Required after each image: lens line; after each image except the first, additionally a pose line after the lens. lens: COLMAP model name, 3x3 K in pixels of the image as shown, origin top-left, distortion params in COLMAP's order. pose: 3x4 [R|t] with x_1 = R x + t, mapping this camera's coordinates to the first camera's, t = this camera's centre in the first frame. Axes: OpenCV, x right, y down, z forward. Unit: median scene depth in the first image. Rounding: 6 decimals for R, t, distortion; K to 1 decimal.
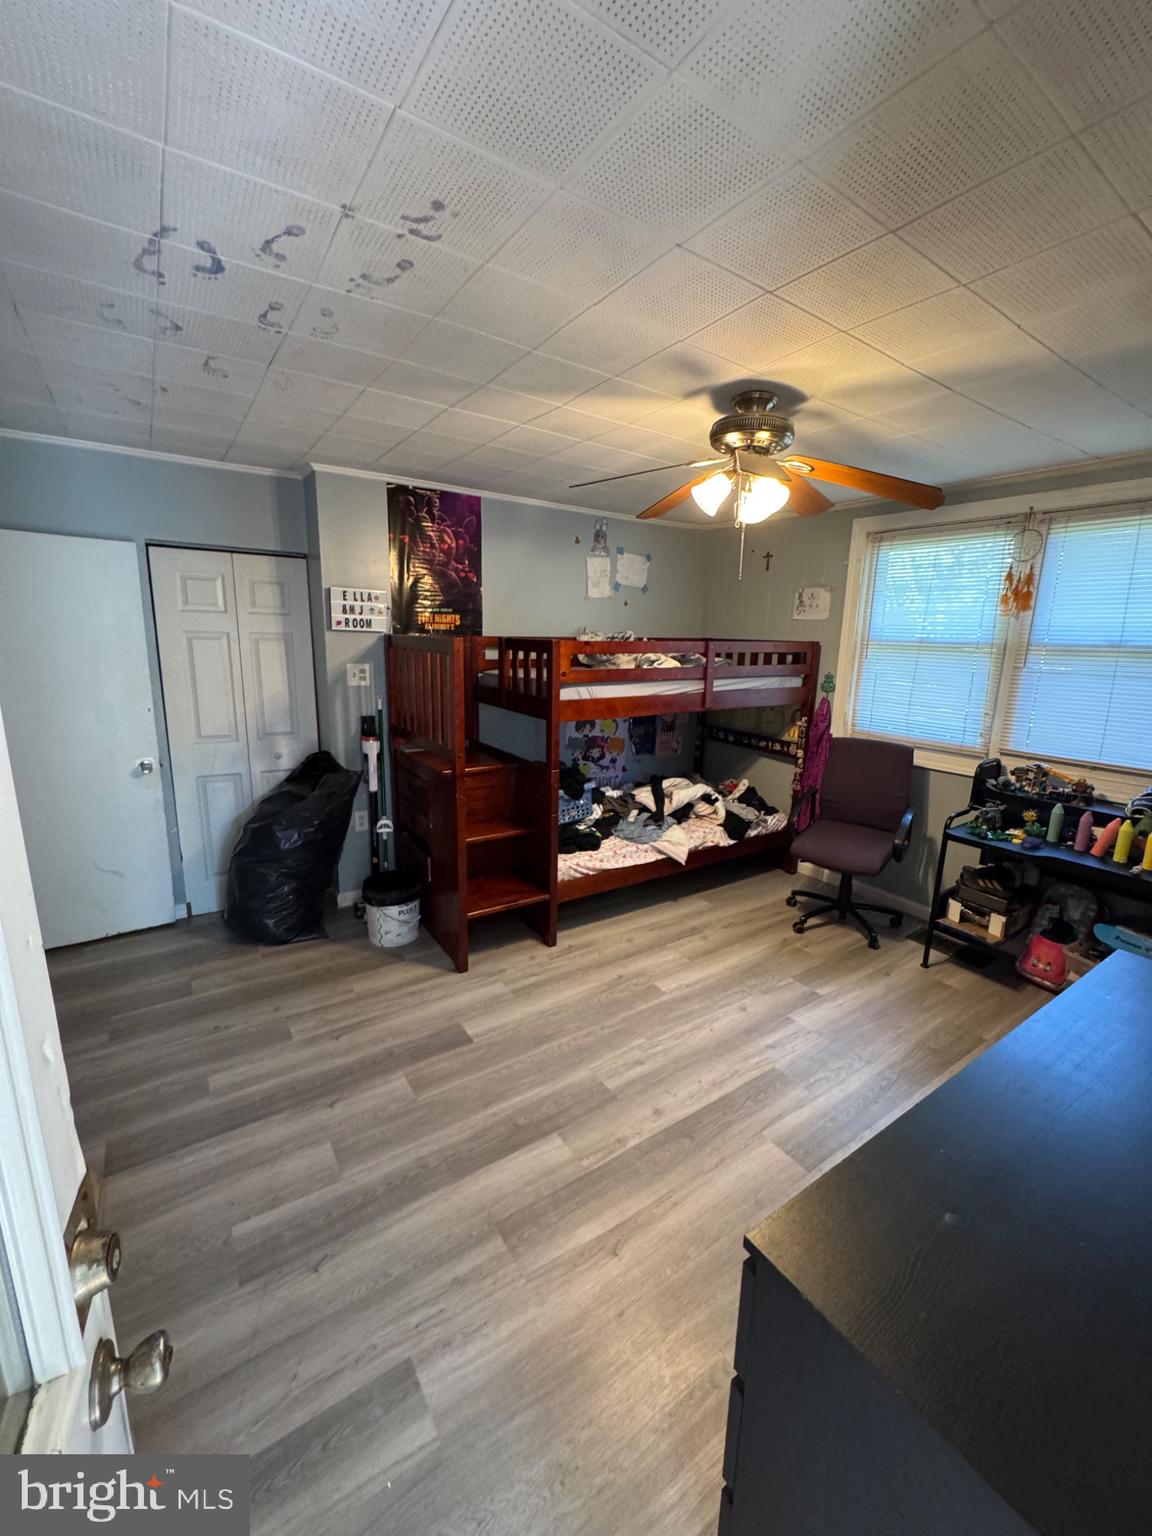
lens RADIAL K [[616.5, 0, 578.2], [0, 616.5, 771.5], [0, 0, 1]] dist [-0.005001, 0.000319]
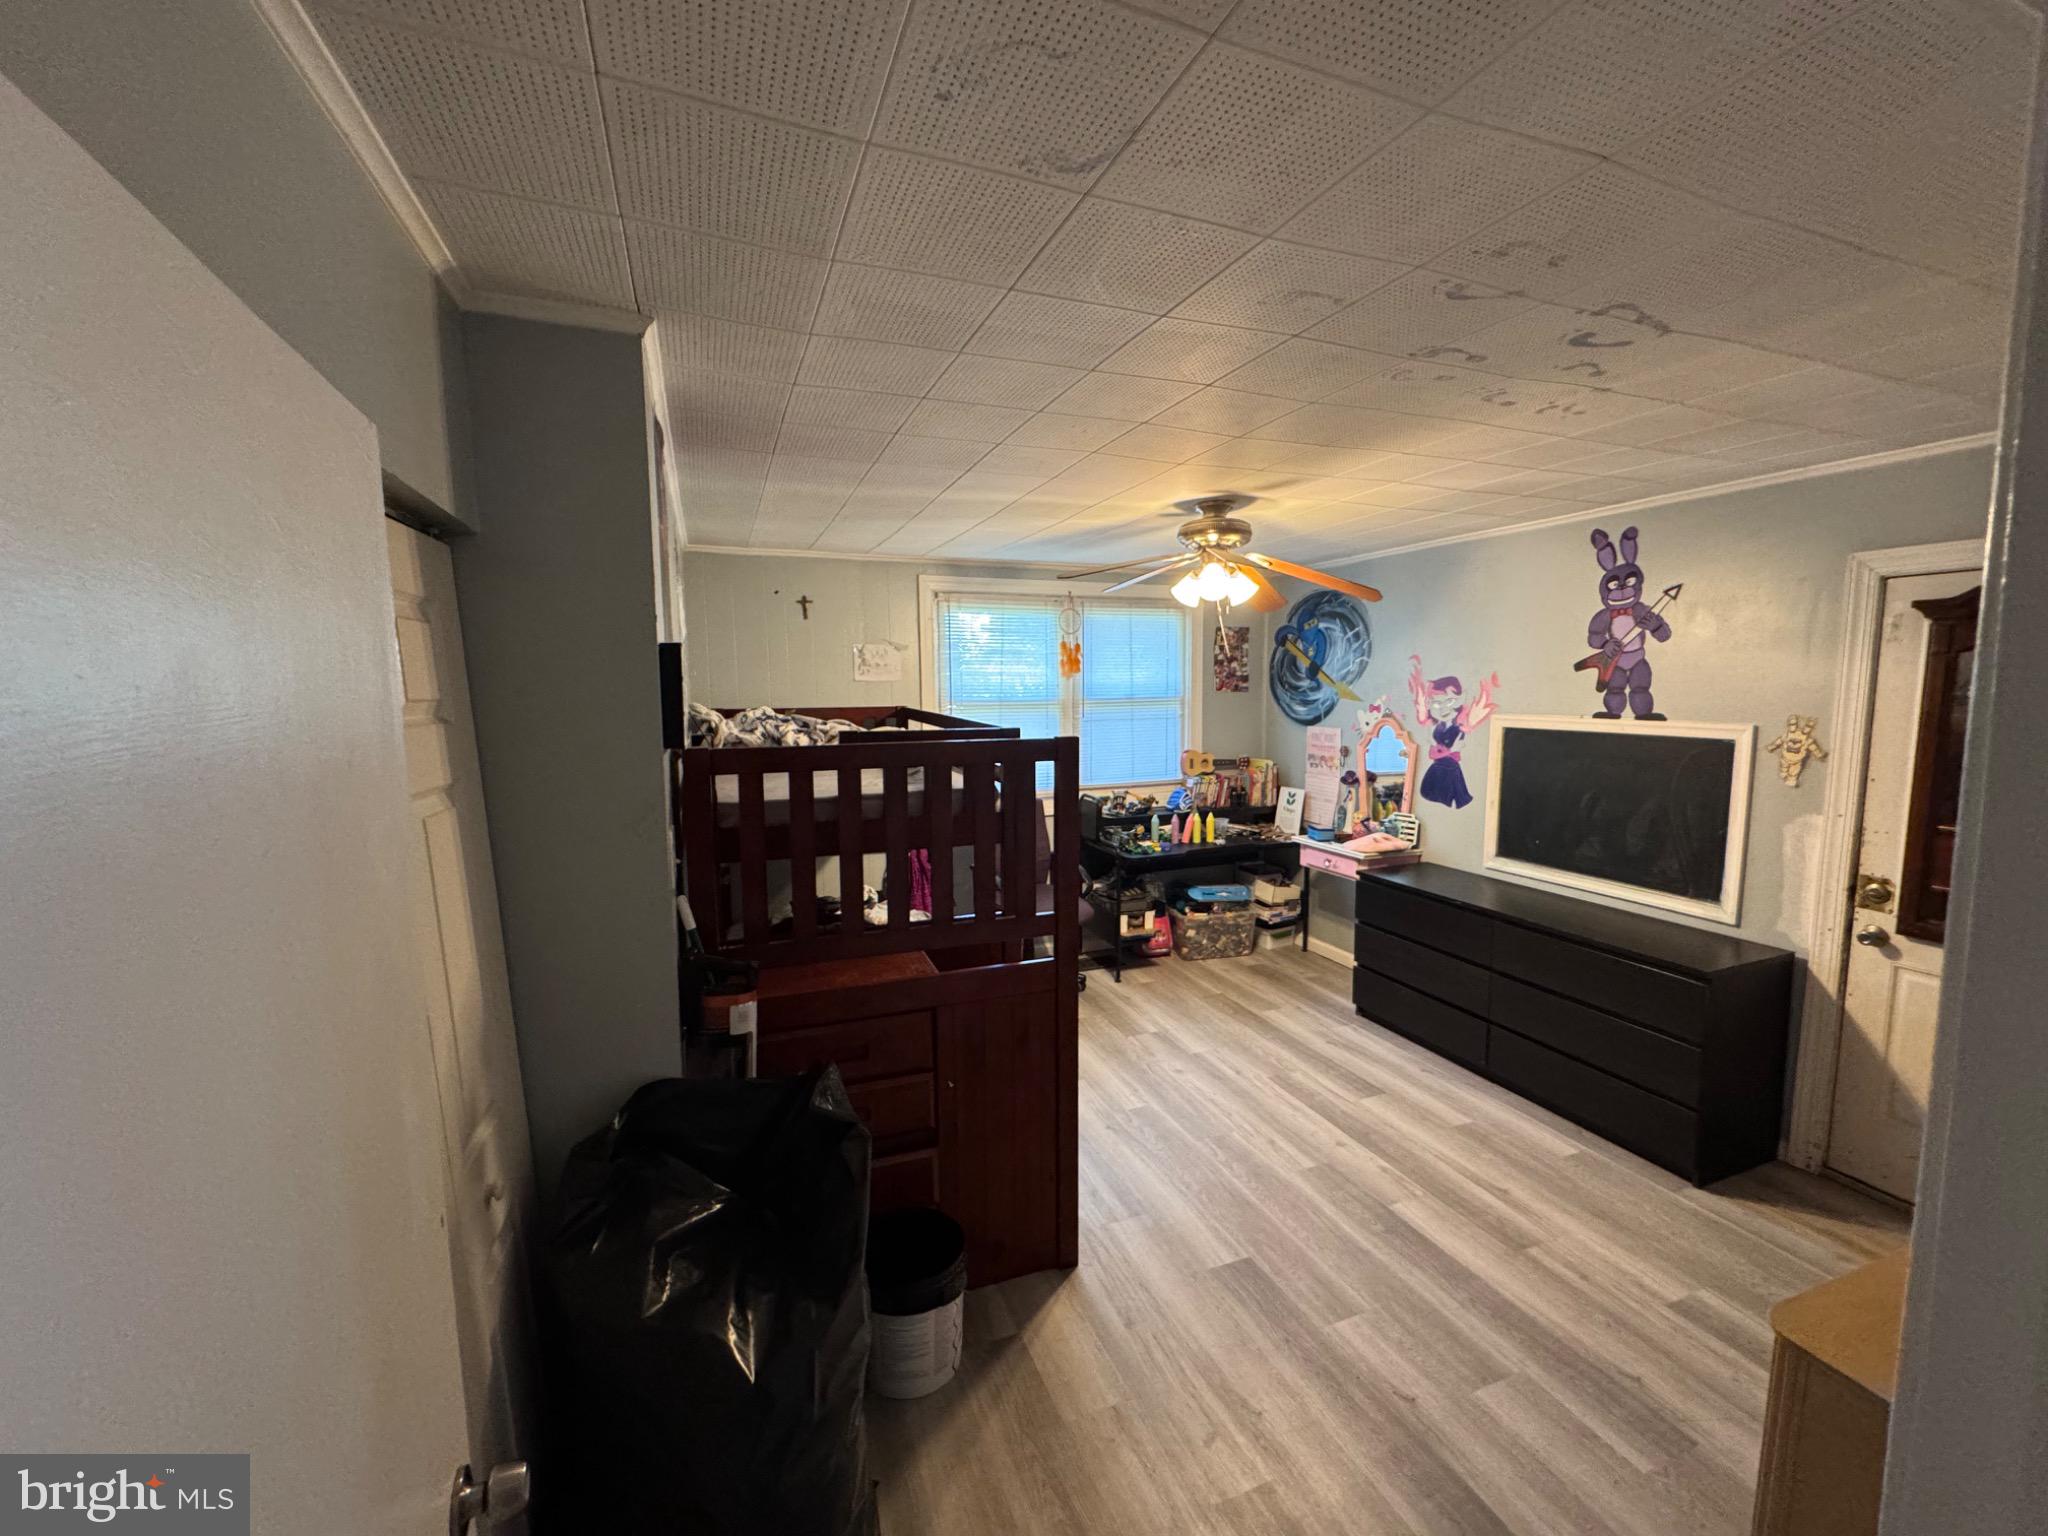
lens RADIAL K [[822.0, 0, 1025.7], [0, 822.0, 768.9], [0, 0, 1]] dist [-0.005001, 0.000319]
pose [[0.226289, -0.128880, 0.965496, -0.841095], [0.224759, 0.971368, 0.076986, -0.207474], [-0.947775, 0.199583, 0.248777, 0.669649]]
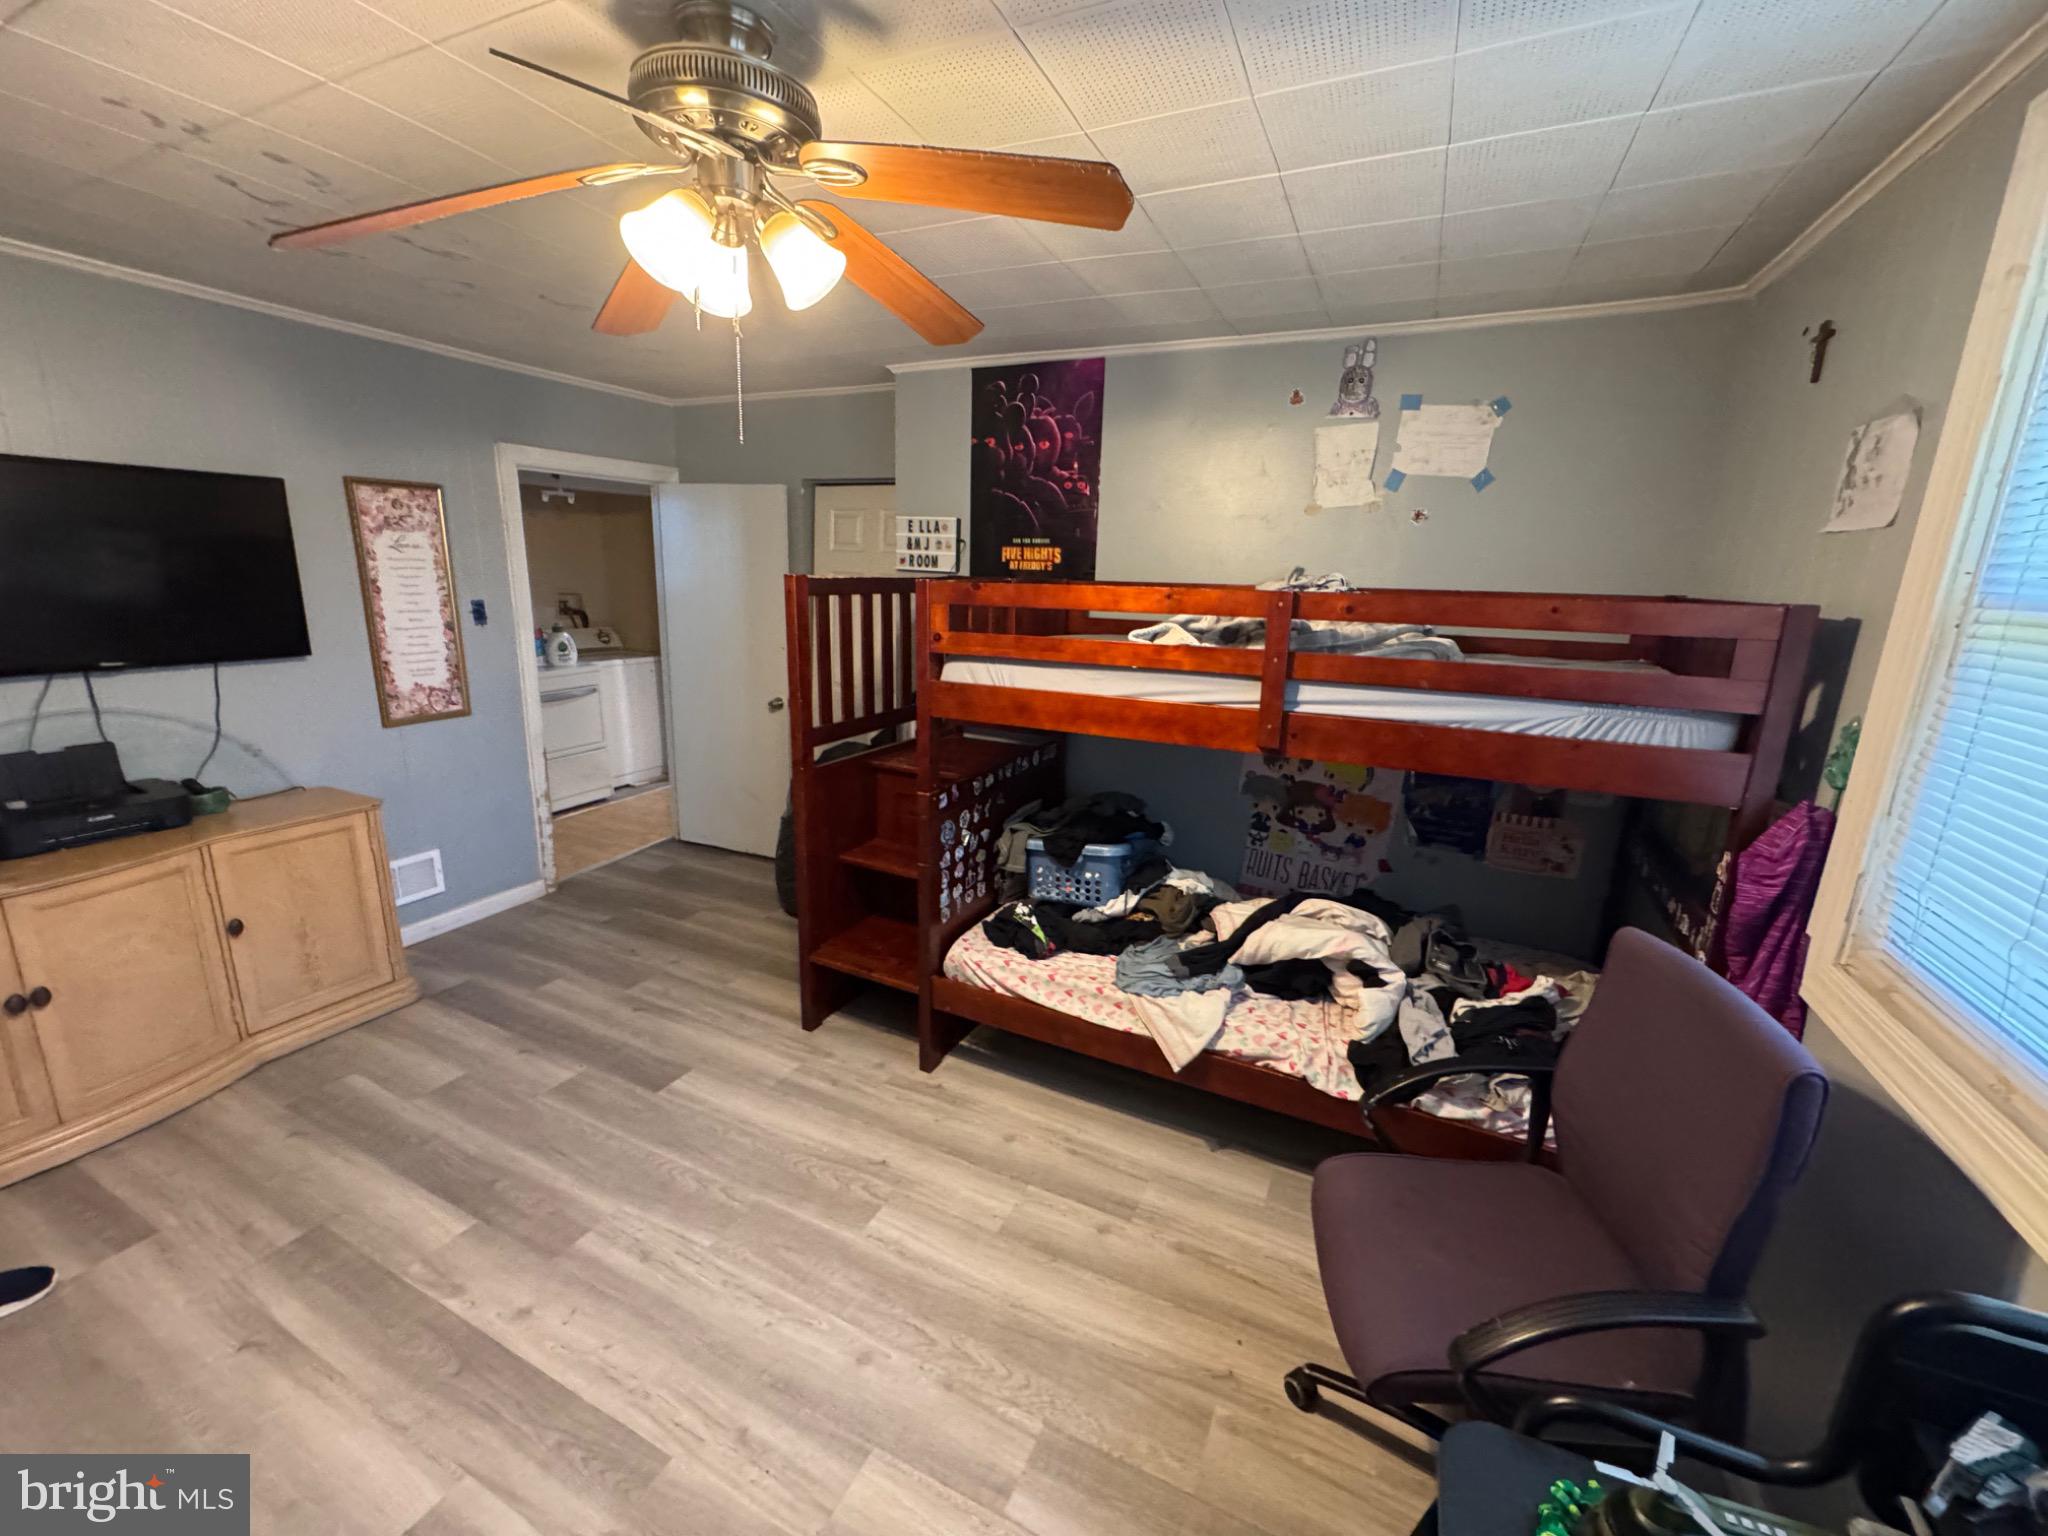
lens RADIAL K [[822.0, 0, 1022.3], [0, 822.0, 768.8], [0, 0, 1]] dist [-0.005001, 0.000319]
pose [[0.503303, 0.196095, -0.841566, 0.638596], [-0.206523, 0.972984, 0.103205, -0.119434], [0.839068, 0.121859, 0.530203, 0.592638]]
